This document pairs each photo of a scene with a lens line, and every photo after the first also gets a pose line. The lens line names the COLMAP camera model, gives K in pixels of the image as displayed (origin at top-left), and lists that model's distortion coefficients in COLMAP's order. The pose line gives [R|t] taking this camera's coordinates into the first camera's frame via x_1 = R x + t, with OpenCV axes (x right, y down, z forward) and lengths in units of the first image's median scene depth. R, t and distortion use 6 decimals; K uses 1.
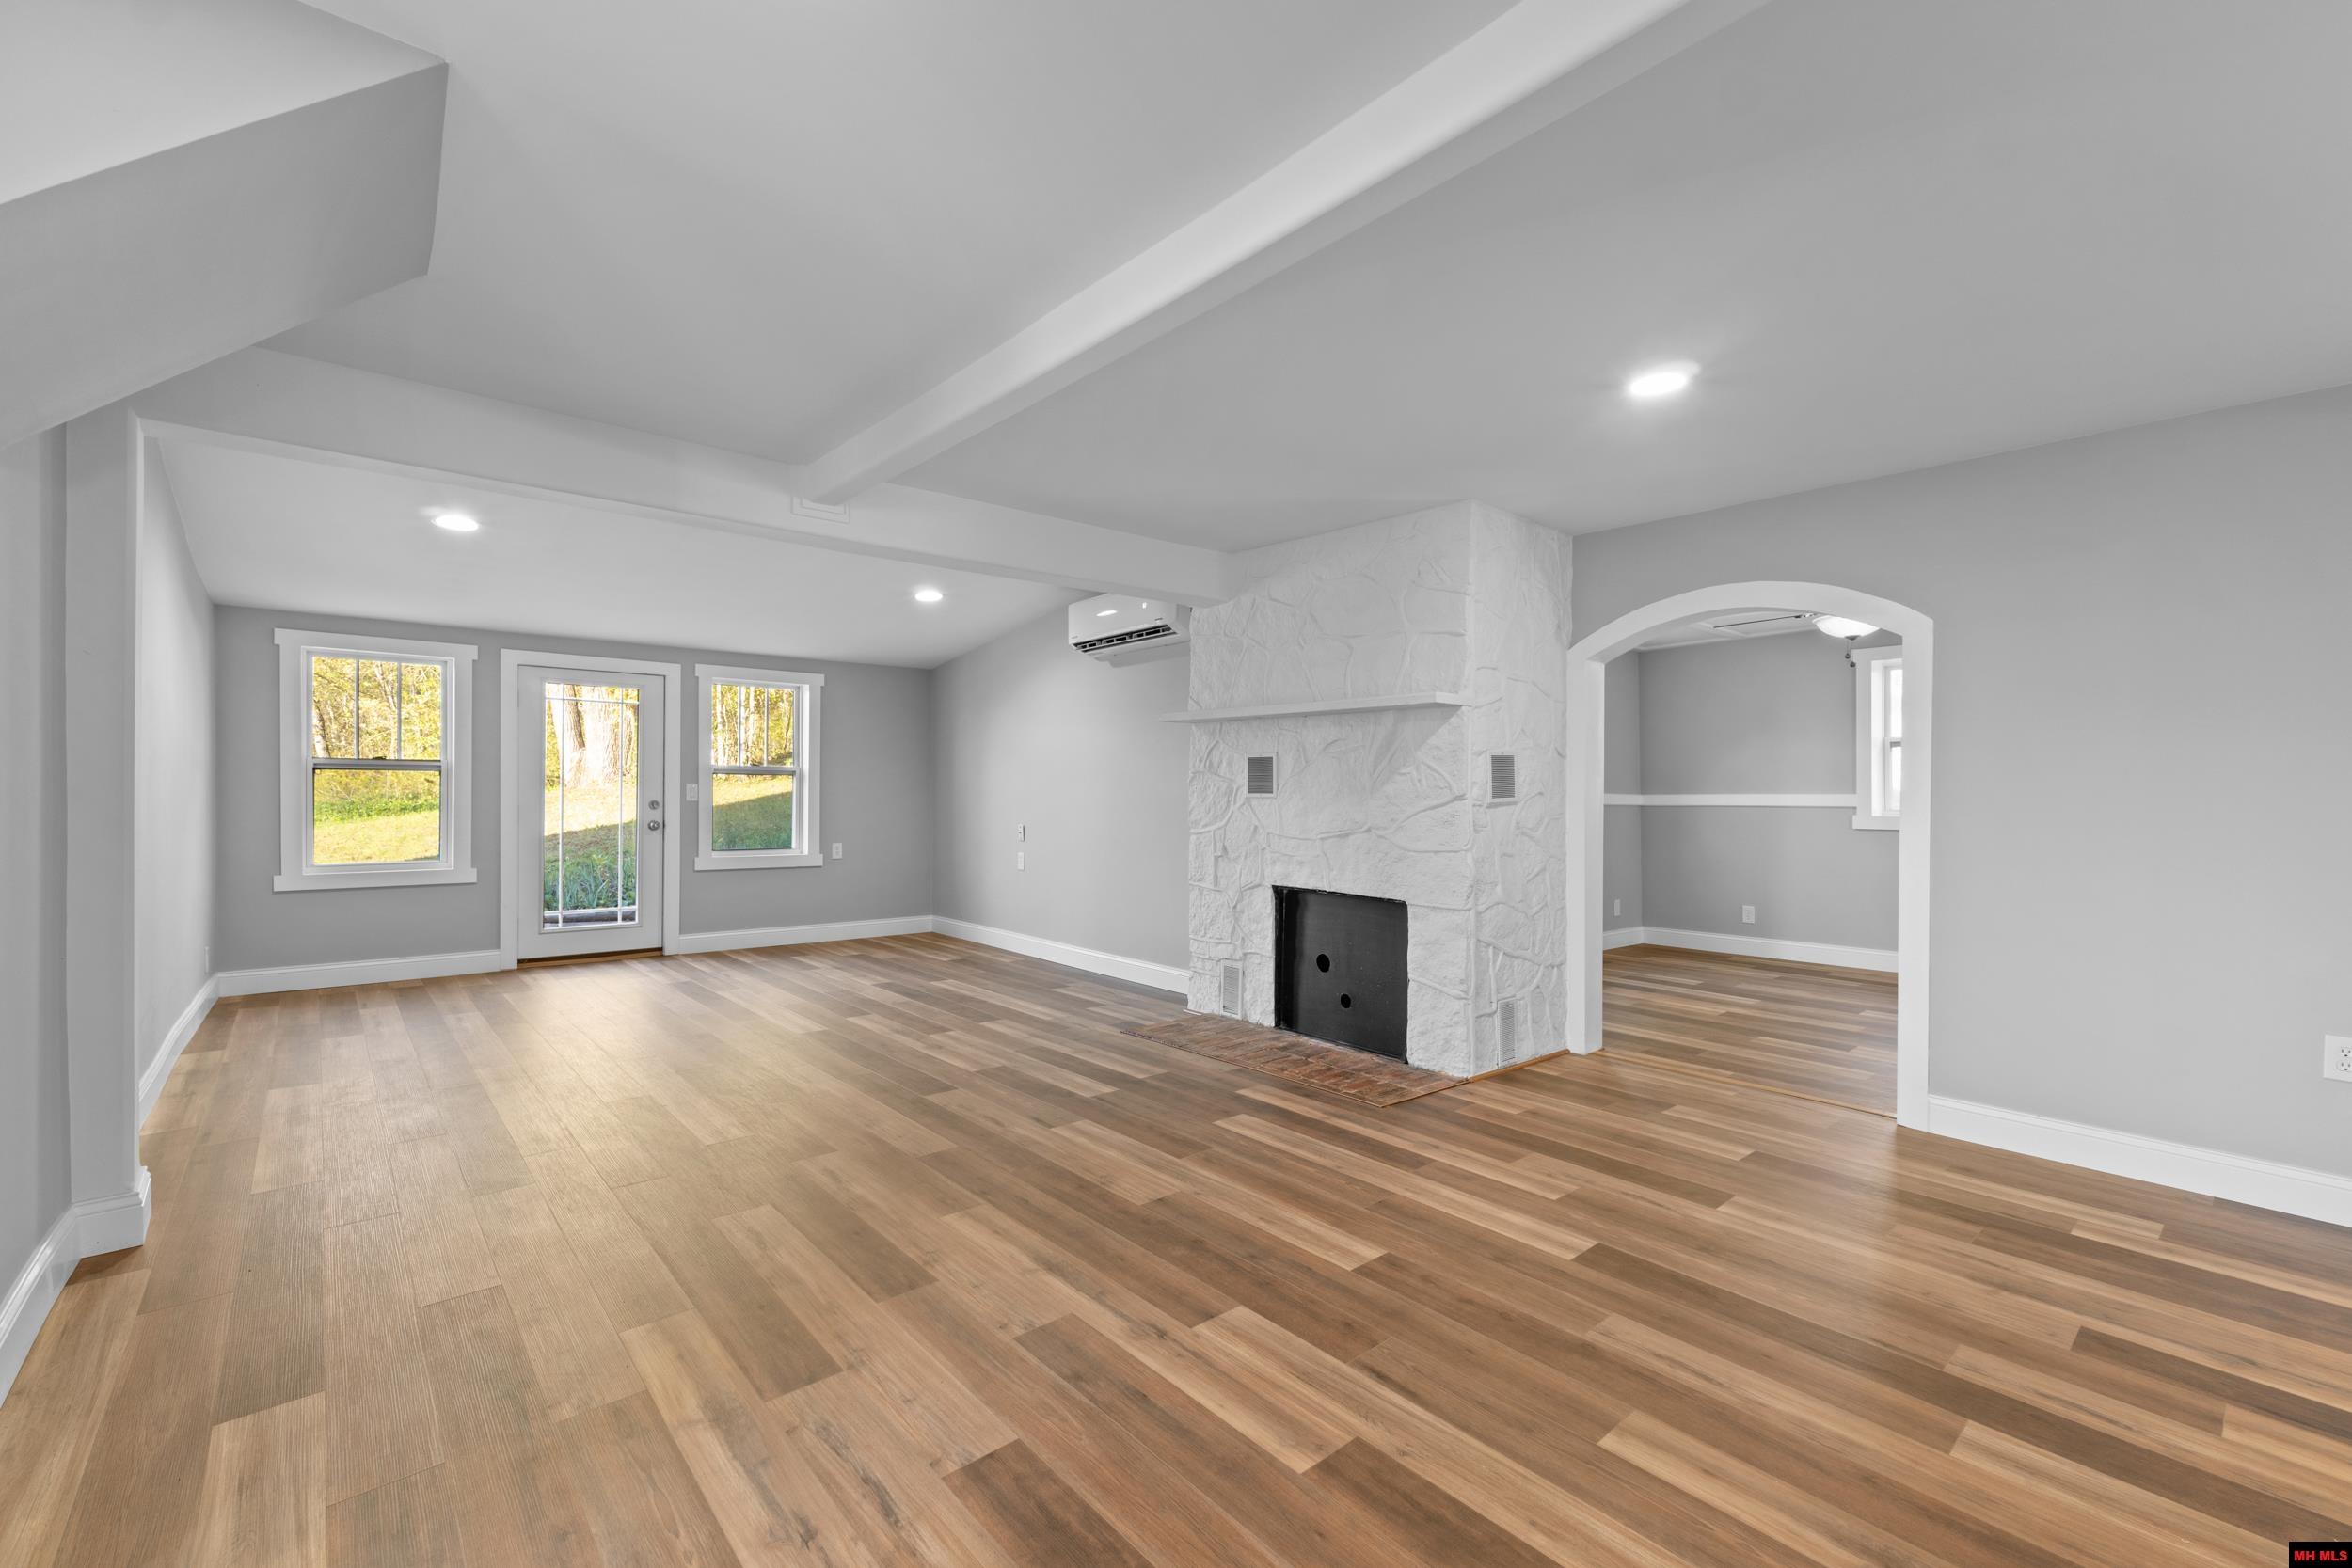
lens RADIAL K [[989.9, 0, 1171.5], [0, 989.9, 800.3], [0, 0, 1]] dist [0.005598, 0.000071]
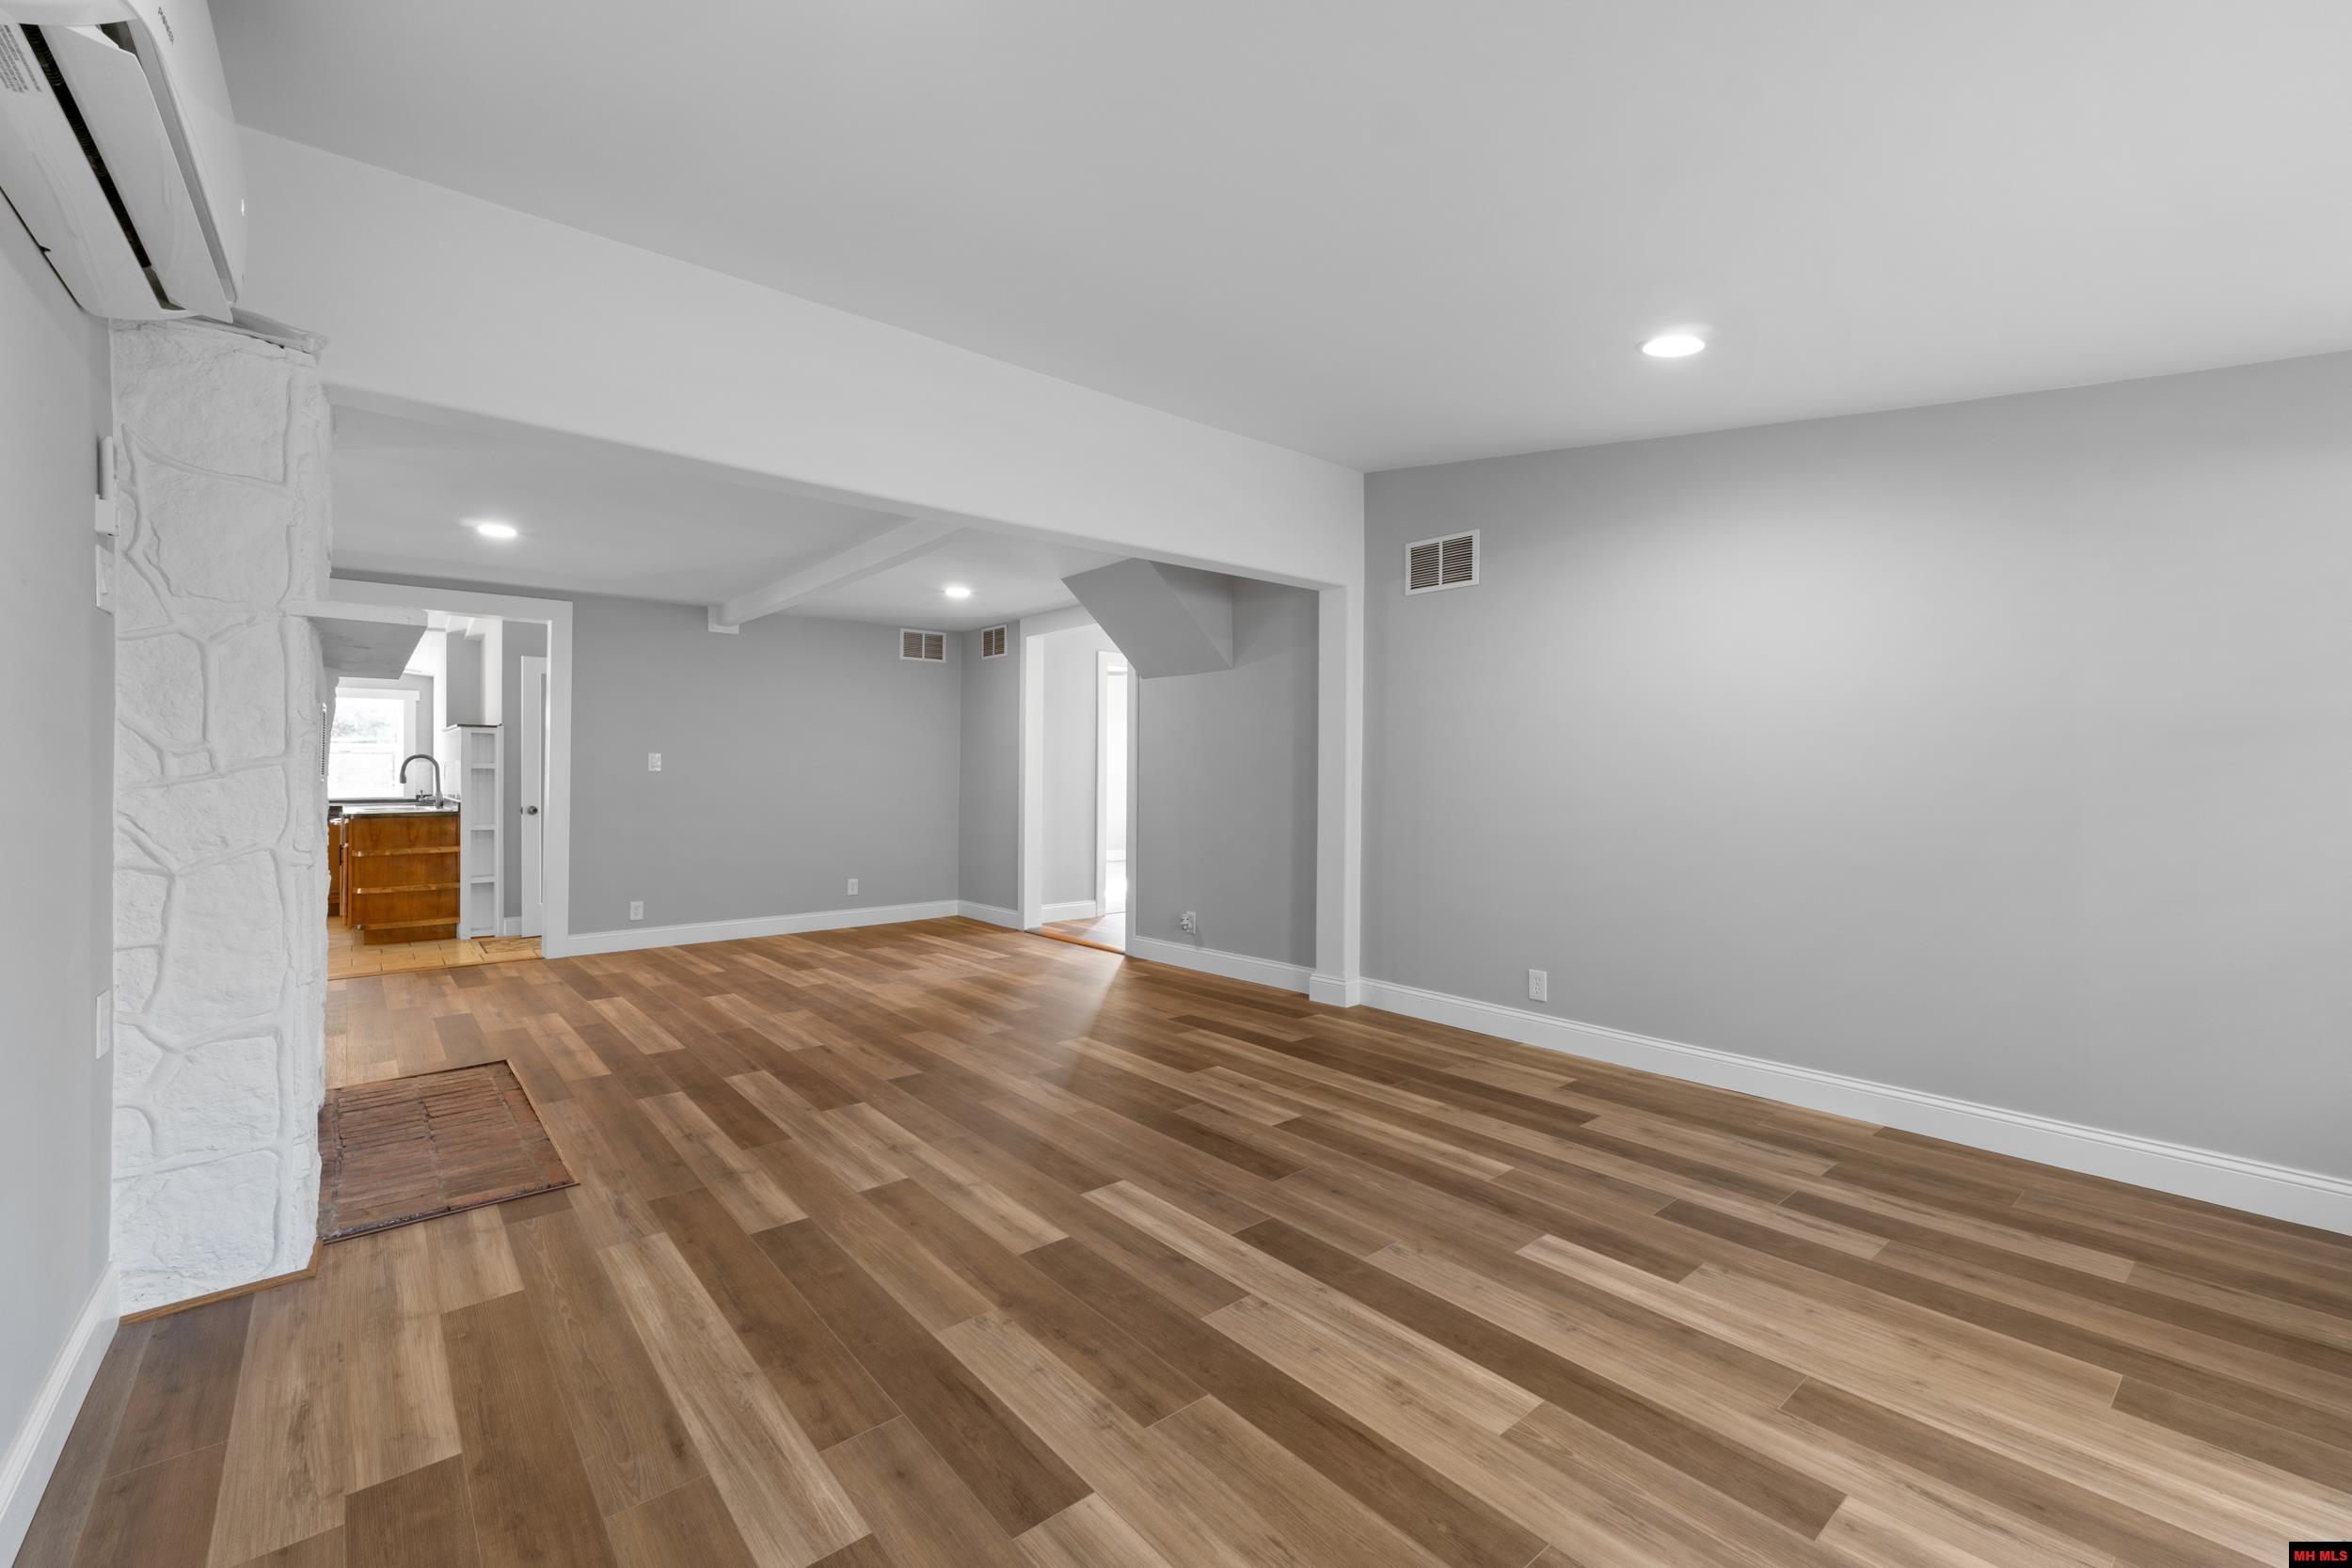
lens RADIAL K [[994.6, 0, 1183.2], [0, 994.6, 771.0], [0, 0, 1]] dist [0.001726, 0.000169]
pose [[-0.999958, -0.006681, 0.006343, -0.518122], [-0.006638, 0.999954, 0.006864, -0.020811], [-0.006388, 0.006822, -0.999956, 2.002767]]
